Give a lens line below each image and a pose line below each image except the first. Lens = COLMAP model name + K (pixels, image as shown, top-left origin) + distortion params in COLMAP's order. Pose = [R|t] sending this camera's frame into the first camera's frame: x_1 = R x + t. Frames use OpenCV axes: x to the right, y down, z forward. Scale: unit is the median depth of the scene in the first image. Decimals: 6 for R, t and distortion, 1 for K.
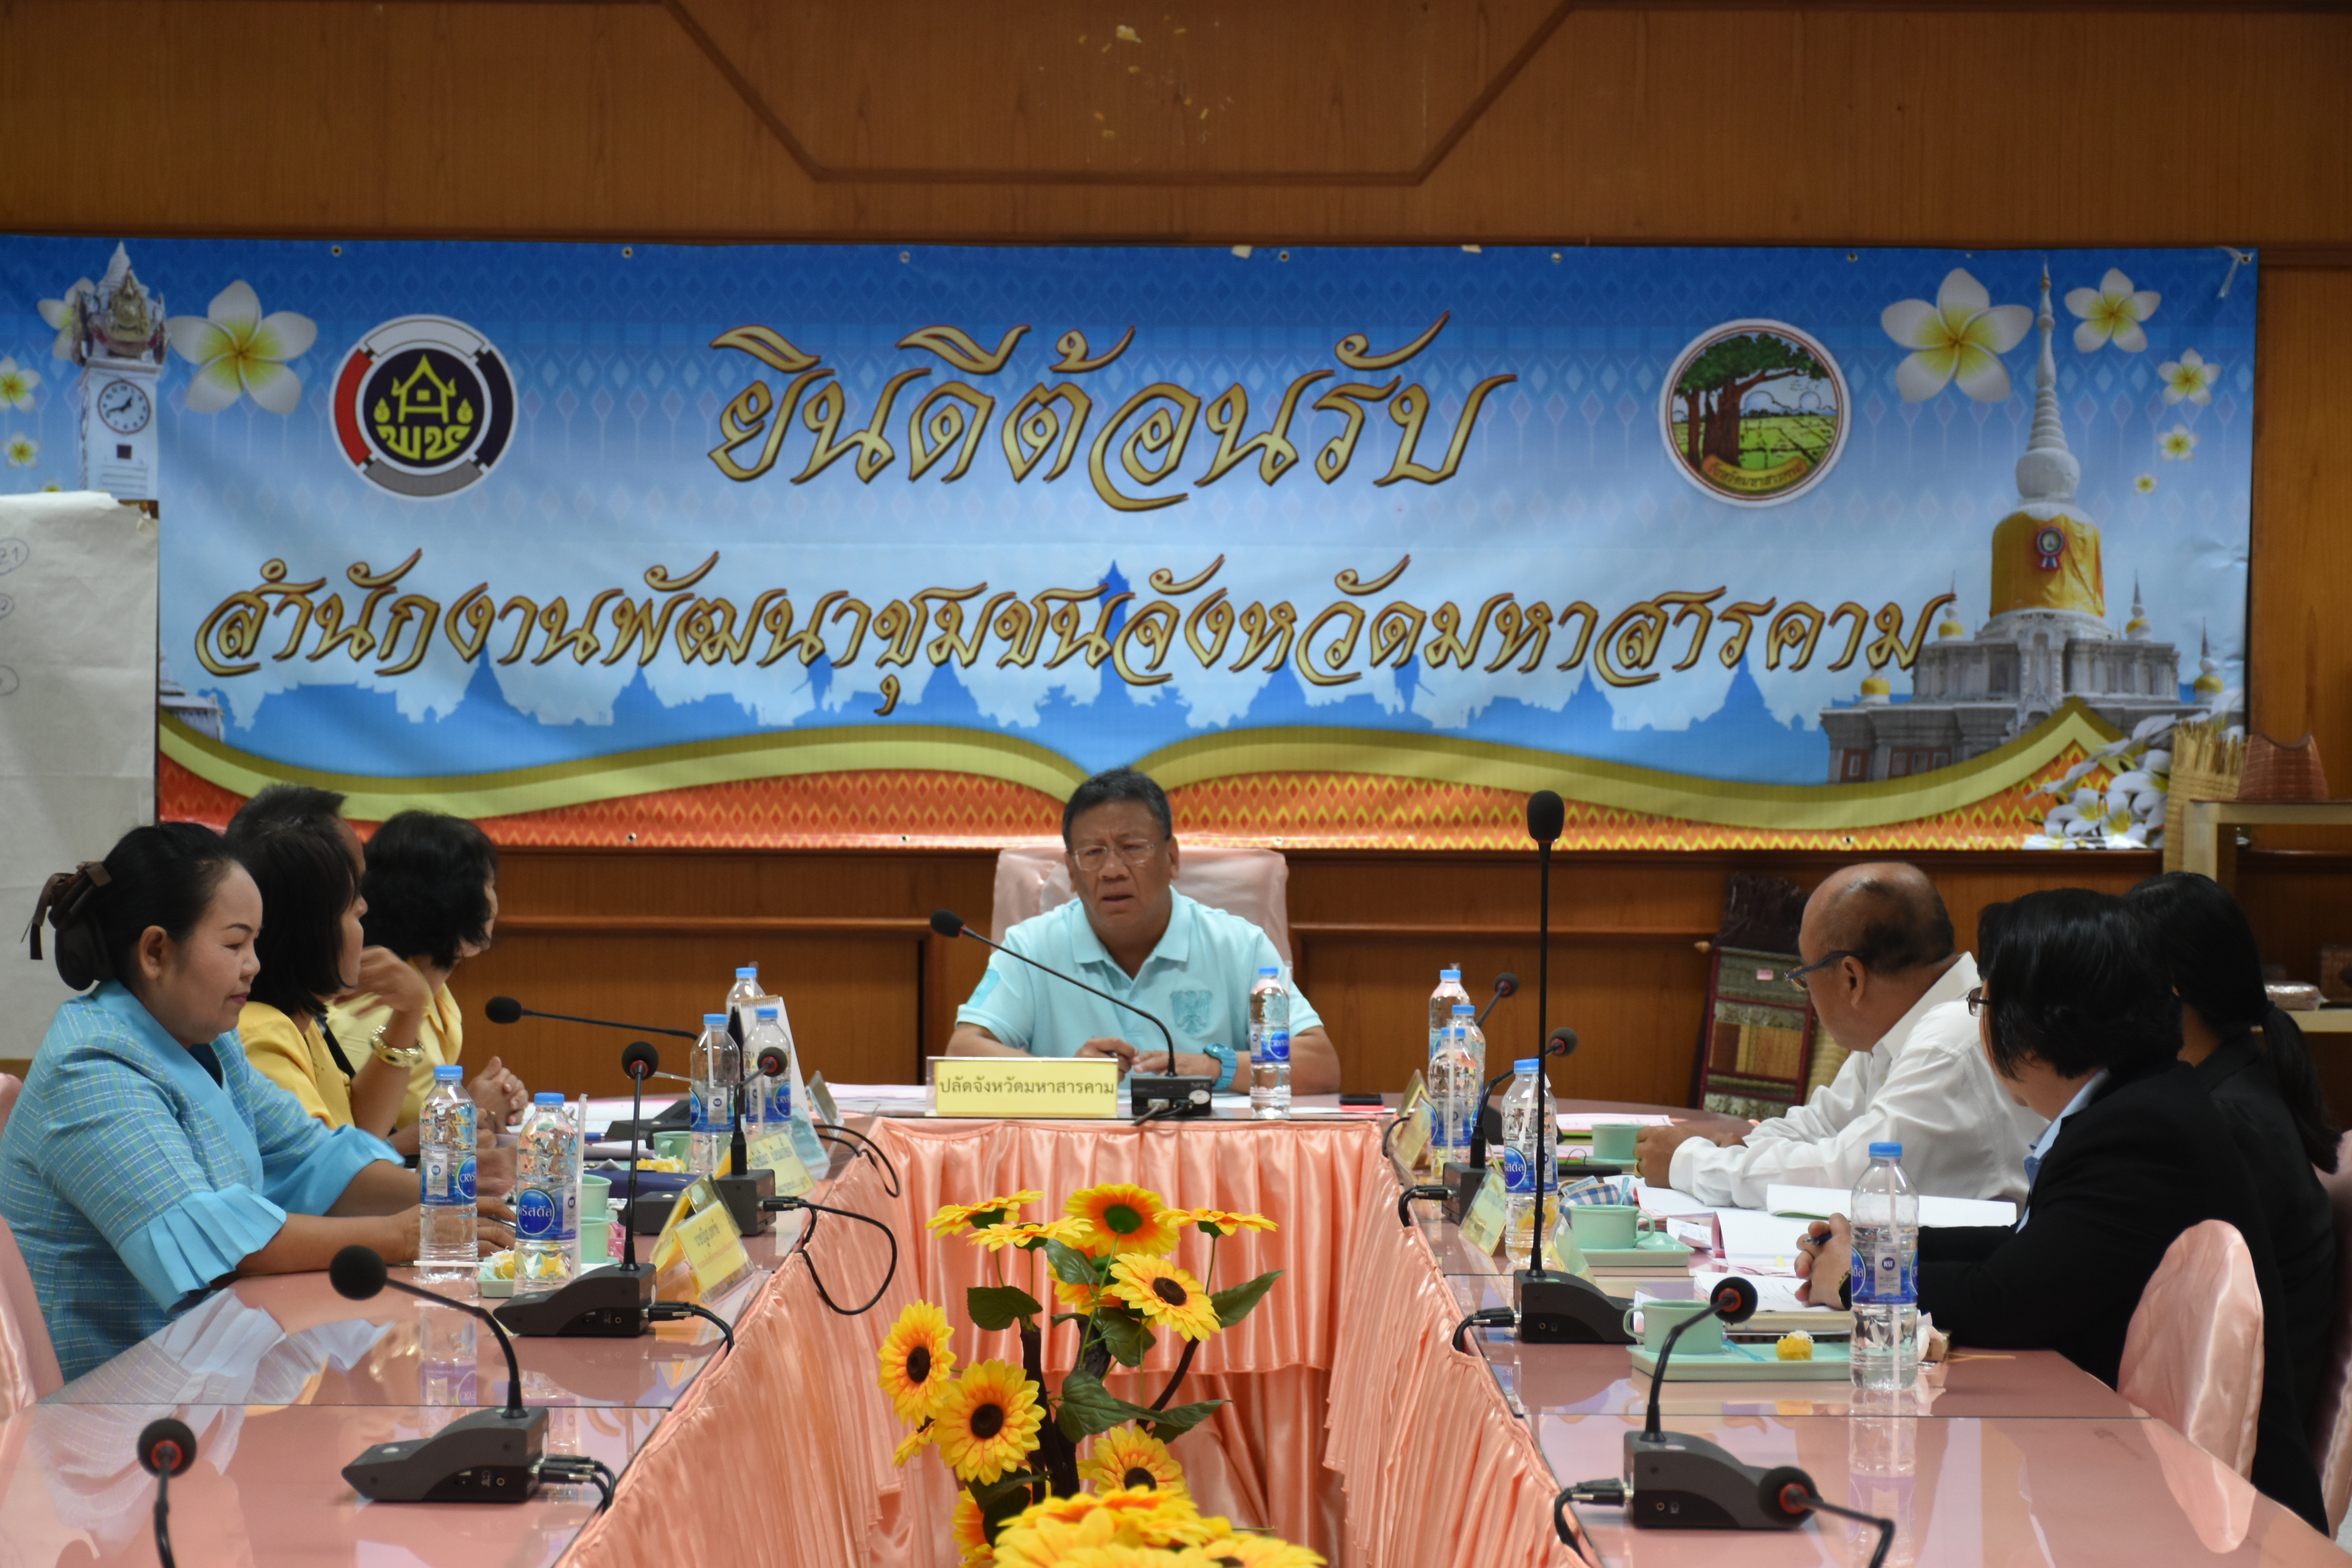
lens RADIAL K [[5411.2, 0, 1176.0], [0, 5411.2, 784.0], [0, 0, 1]] dist [-0.060091, 0.339249]
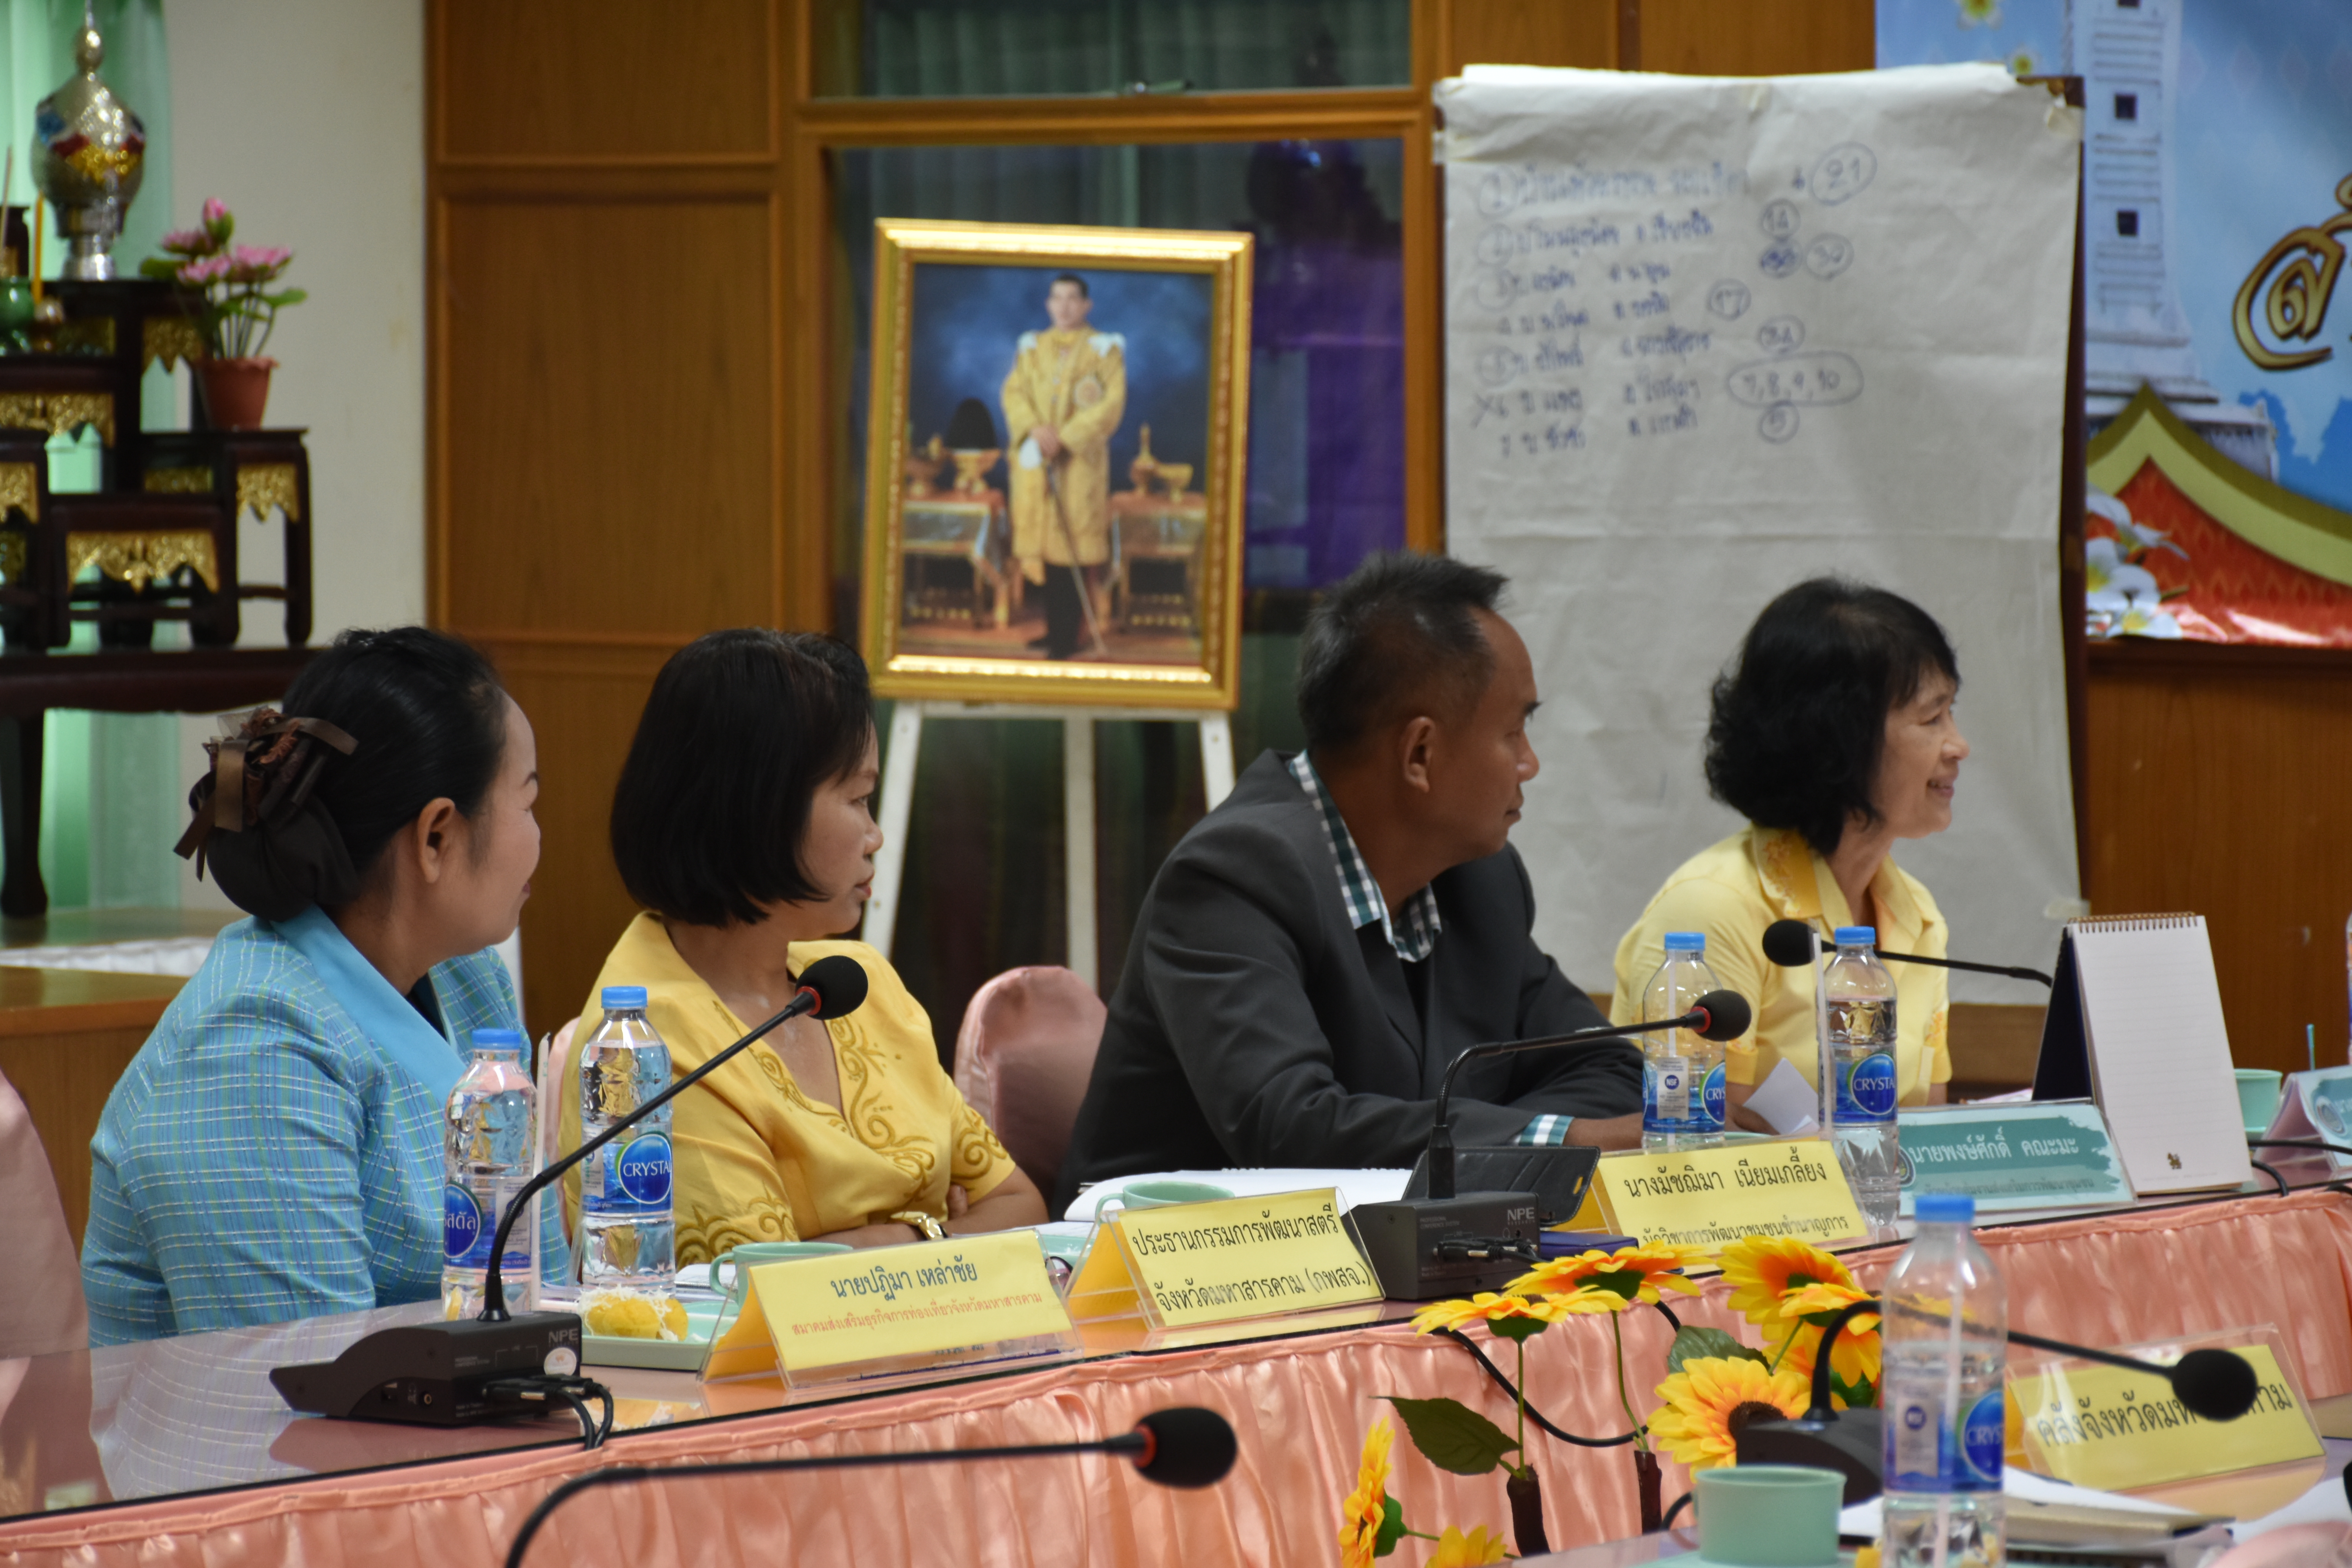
lens RADIAL K [[9212.3, 0, 1176.0], [0, 9212.3, 784.0], [0, 0, 1]] dist [-0.013170, -0.948976]
pose [[0.829043, 0.021125, -0.558786, 0.288696], [-0.008511, 0.999647, 0.025164, 0.001038], [0.559120, -0.016106, 0.828930, 0.093229]]
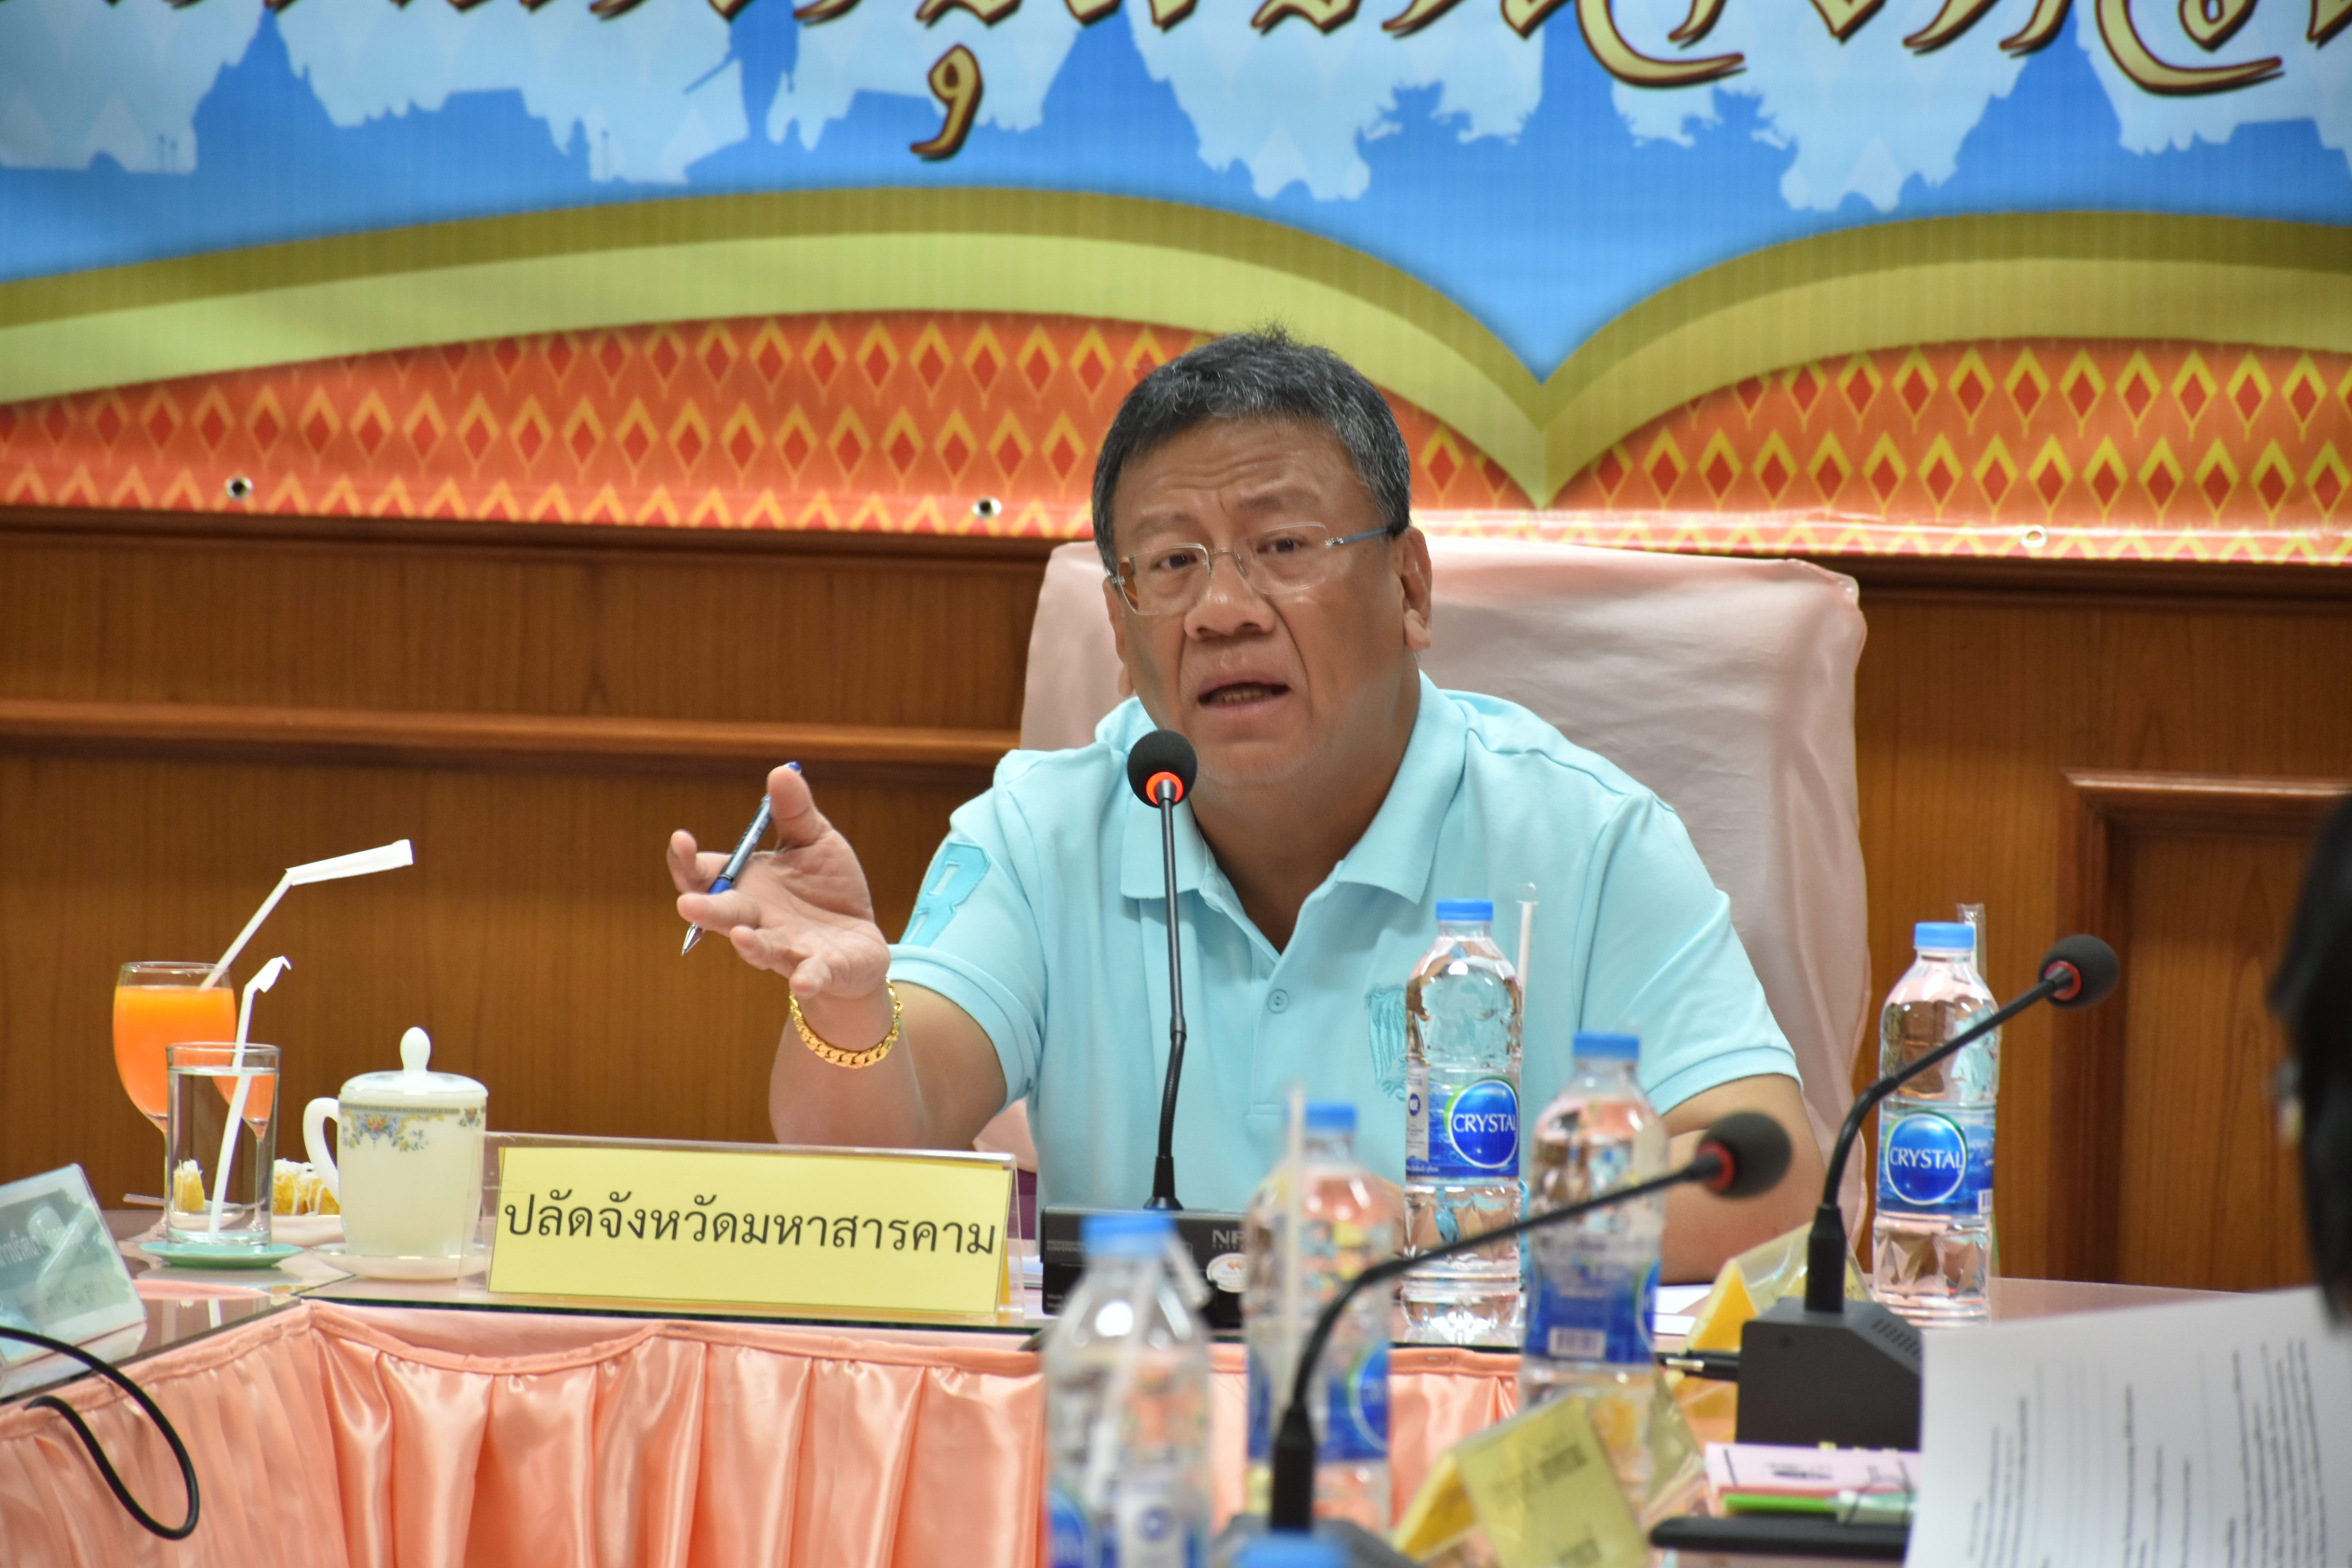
lens RADIAL K [[13700.4, 0, 1176.0], [0, 13700.4, 784.0], [0, 0, 1]] dist [0.327471, -1.342956]
pose [[0.981443, 0.025702, -0.190024, 0.133931], [-0.019975, 0.999288, 0.031993, -0.000811], [0.190711, -0.027604, 0.981258, 0.117170]]
